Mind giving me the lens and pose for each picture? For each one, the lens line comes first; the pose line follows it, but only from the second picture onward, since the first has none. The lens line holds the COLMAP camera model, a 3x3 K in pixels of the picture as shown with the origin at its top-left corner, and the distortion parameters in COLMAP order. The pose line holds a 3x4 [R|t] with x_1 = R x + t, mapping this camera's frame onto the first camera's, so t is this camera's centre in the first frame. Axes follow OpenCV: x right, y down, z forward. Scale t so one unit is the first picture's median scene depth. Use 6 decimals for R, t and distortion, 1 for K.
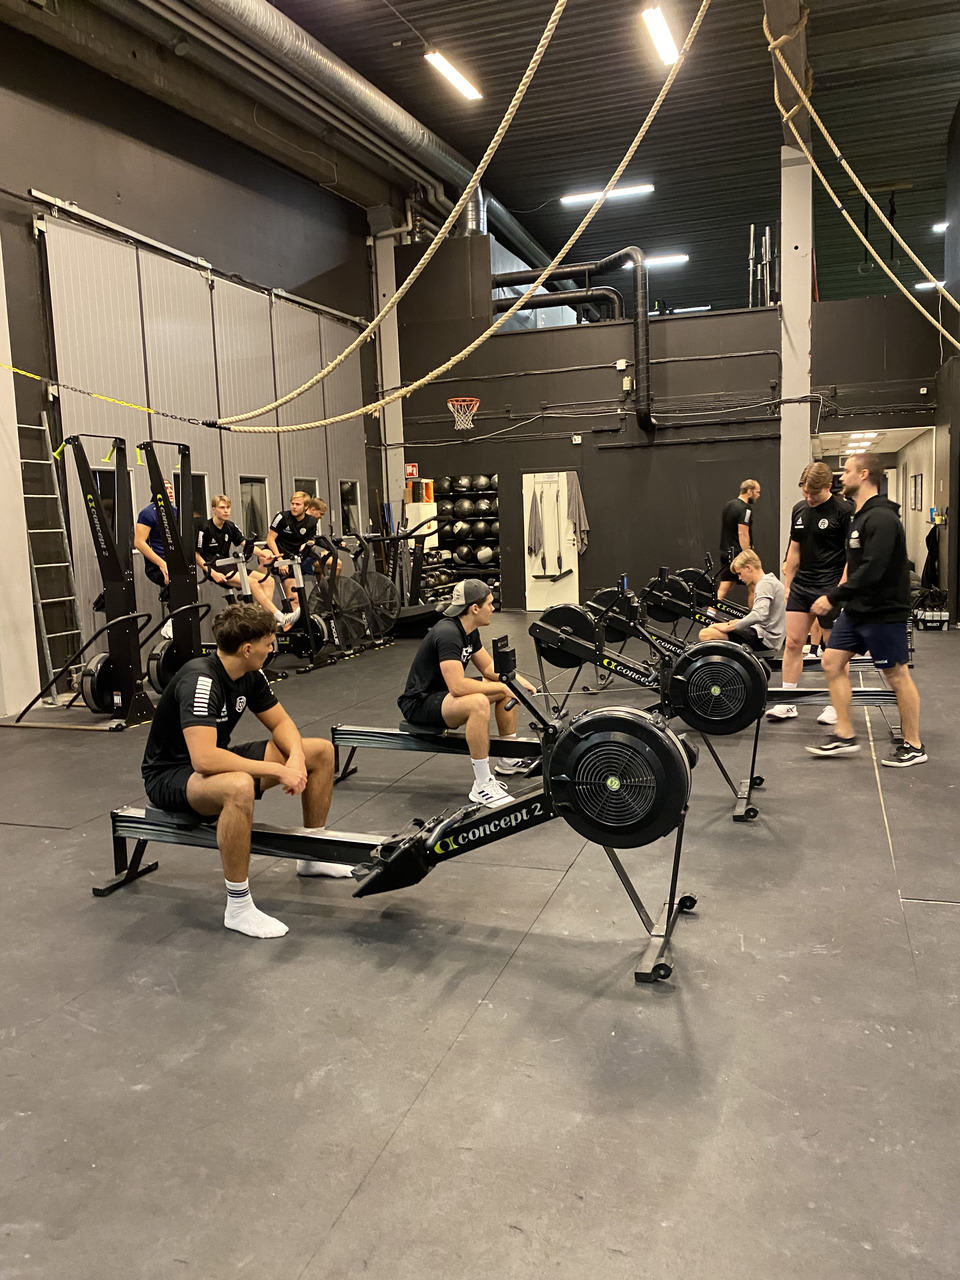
lens RADIAL K [[968.6, 0, 491.1], [0, 968.6, 632.6], [0, 0, 1]] dist [0.018065, -0.021101]
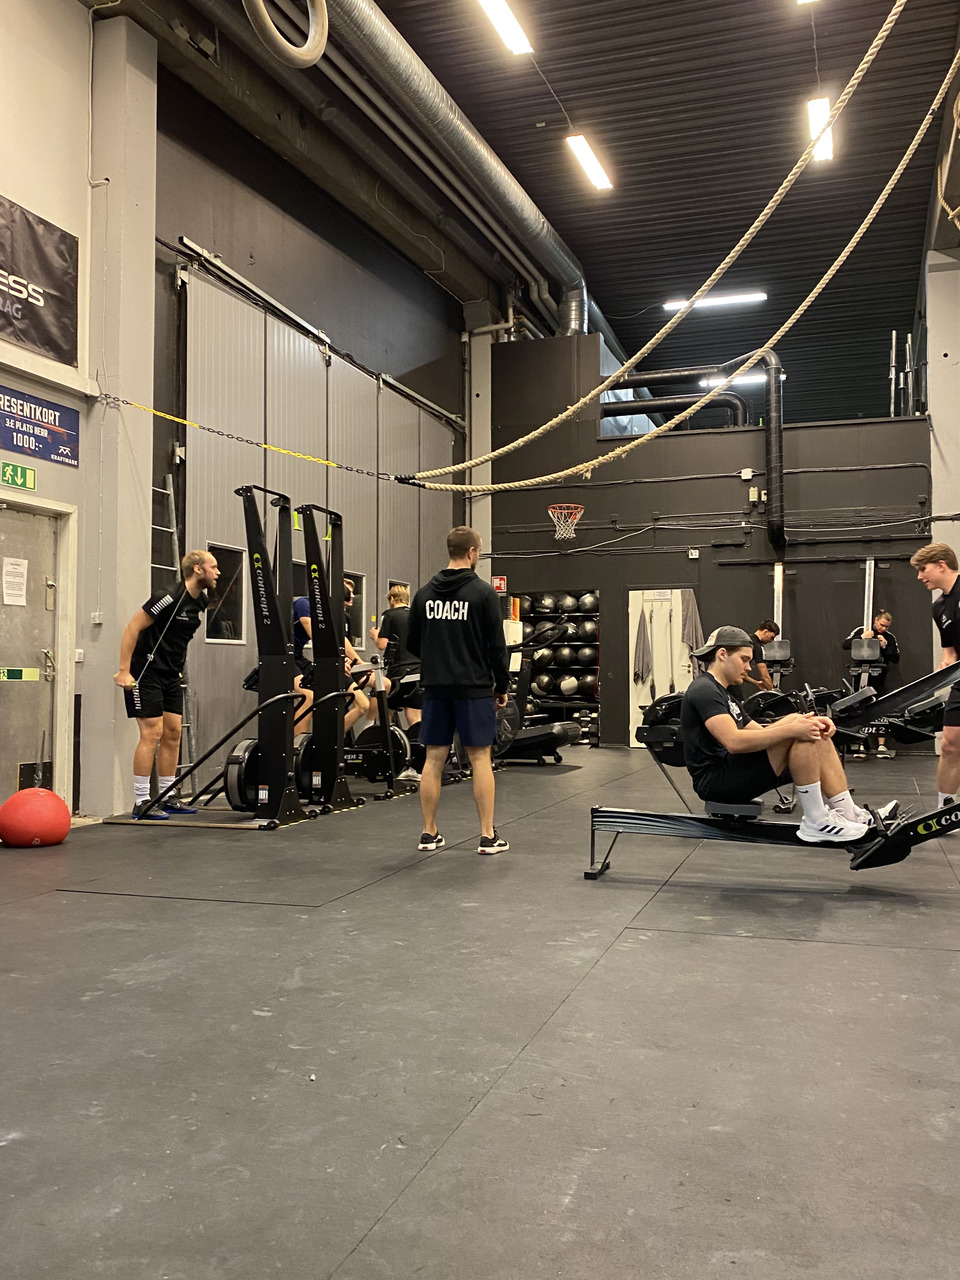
lens RADIAL K [[1110.6, 0, 495.2], [0, 1110.6, 632.9], [0, 0, 1]] dist [0.050145, -0.077884]
pose [[0.999265, 0.035831, 0.013634, -0.136805], [-0.033191, 0.986546, -0.160082, 0.053560], [-0.019187, 0.159512, 0.987010, 0.011189]]
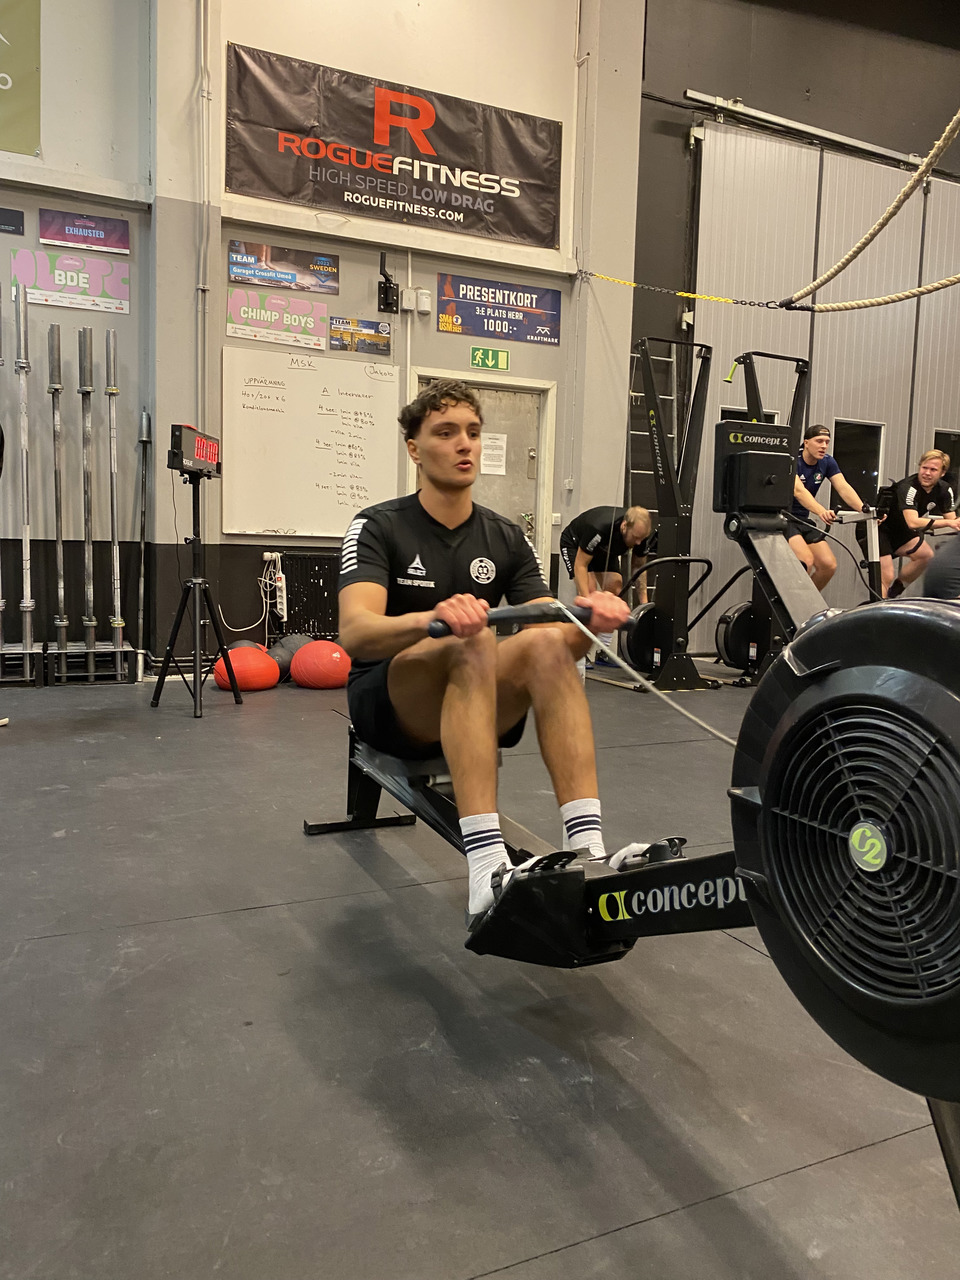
lens RADIAL K [[968.6, 0, 484.0], [0, 968.6, 634.8], [0, 0, 1]] dist [0.018065, -0.021101]
pose [[0.693659, 0.118174, -0.710544, 0.070935], [-0.135995, 0.990195, 0.031922, 0.029299], [0.707349, 0.074487, 0.702928, 0.207984]]
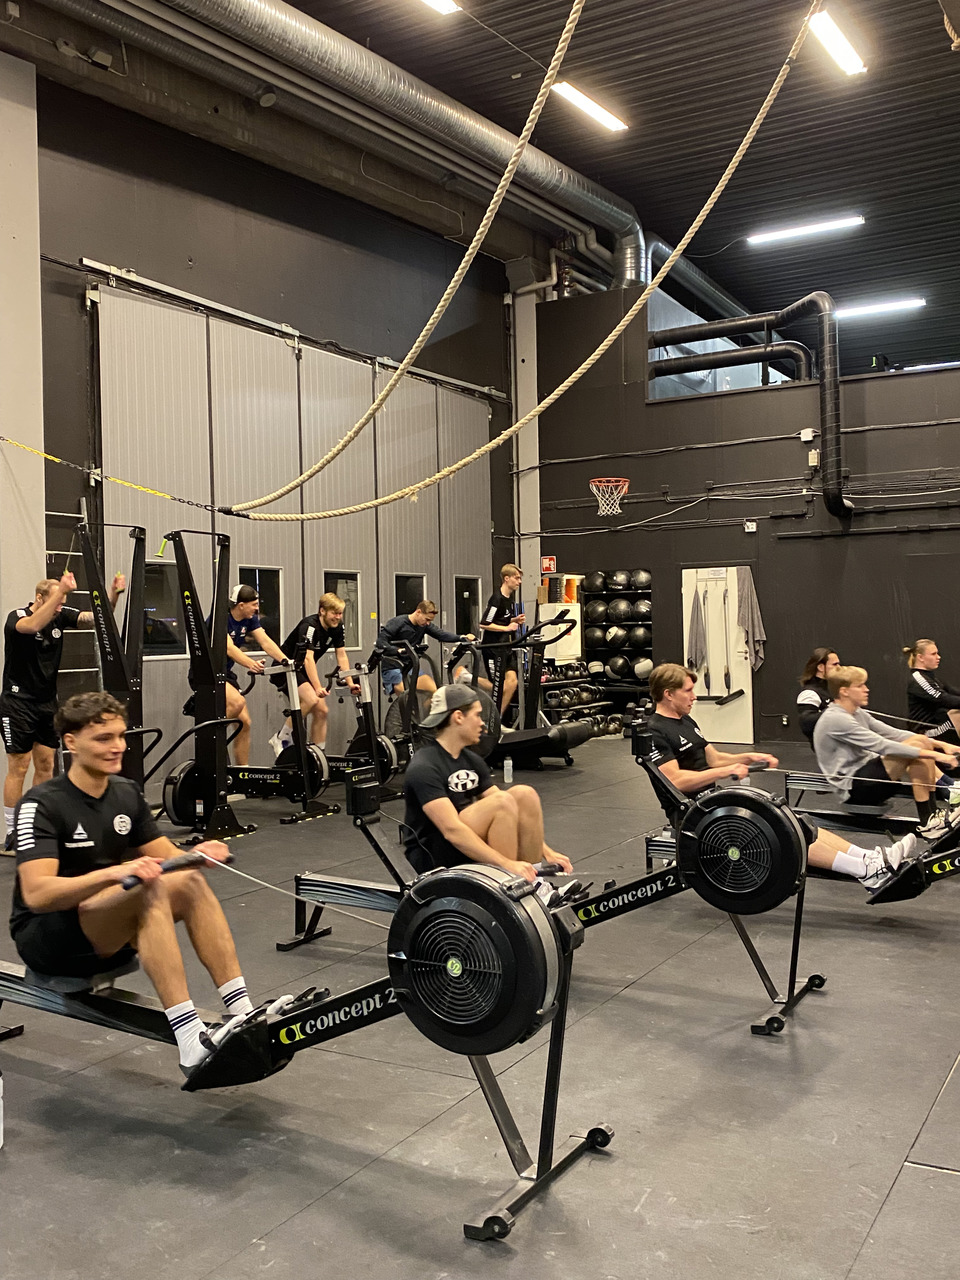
lens RADIAL K [[1195.9, 0, 494.3], [0, 1195.9, 632.9], [0, 0, 1]] dist [0.014089, 0.000000]
pose [[0.980539, 0.016652, -0.195619, 0.099124], [-0.037697, 0.993825, -0.104358, -0.003232], [0.192673, 0.109701, 0.975112, 0.012757]]
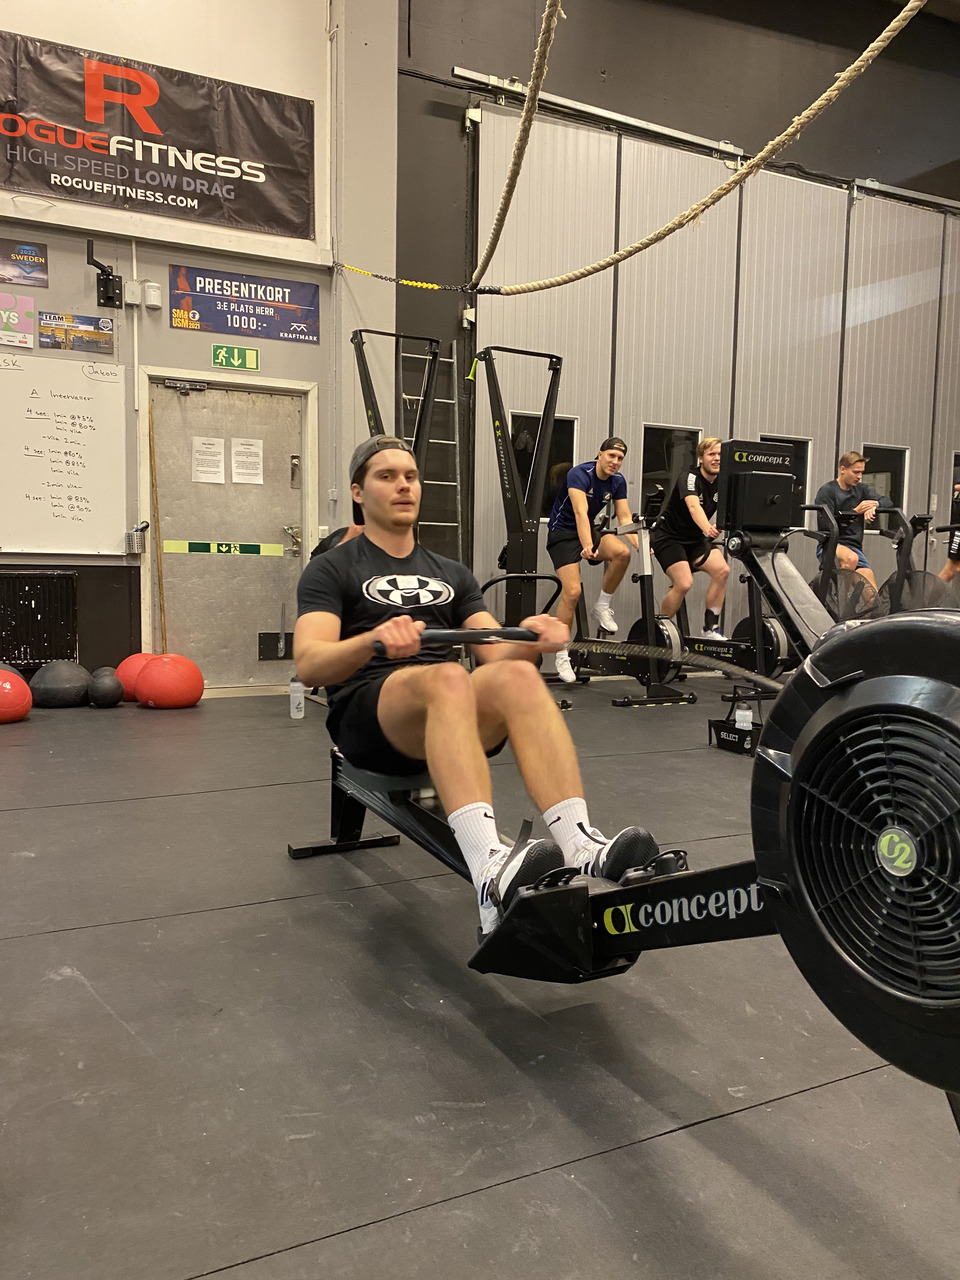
lens RADIAL K [[968.6, 0, 476.0], [0, 968.6, 651.9], [0, 0, 1]] dist [0.018065, -0.021101]
pose [[0.705225, 0.108607, -0.700616, 0.133016], [-0.125327, 0.991732, 0.027583, 0.010508], [0.697819, 0.068354, 0.713006, 0.344524]]
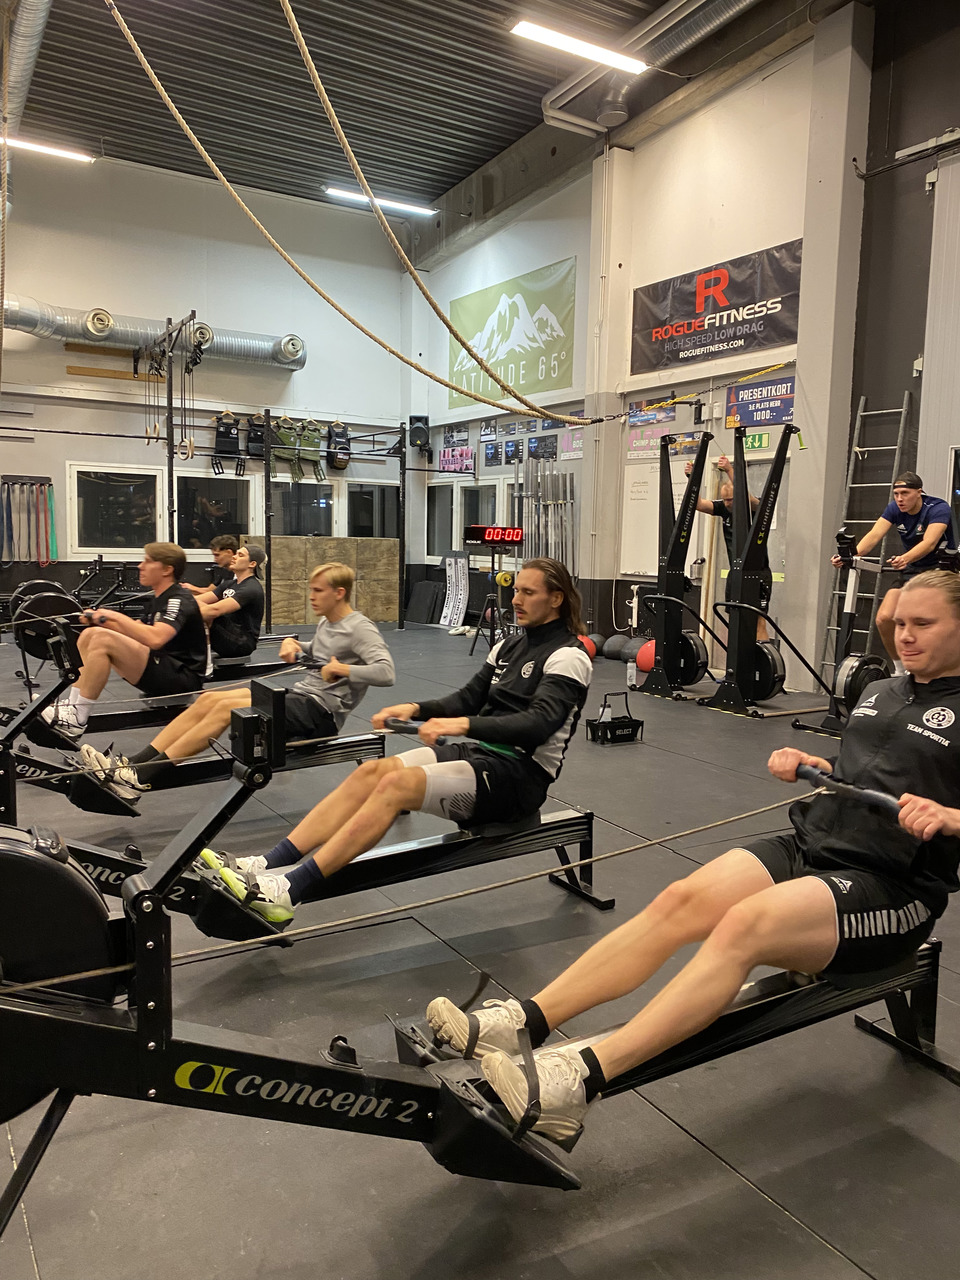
lens RADIAL K [[968.6, 0, 510.4], [0, 968.6, 659.3], [0, 0, 1]] dist [0.018065, -0.021101]
pose [[-0.617651, 0.121699, -0.776979, 0.405267], [-0.092394, 0.969884, 0.225361, -0.121755], [0.781006, 0.210983, -0.587806, 1.029432]]
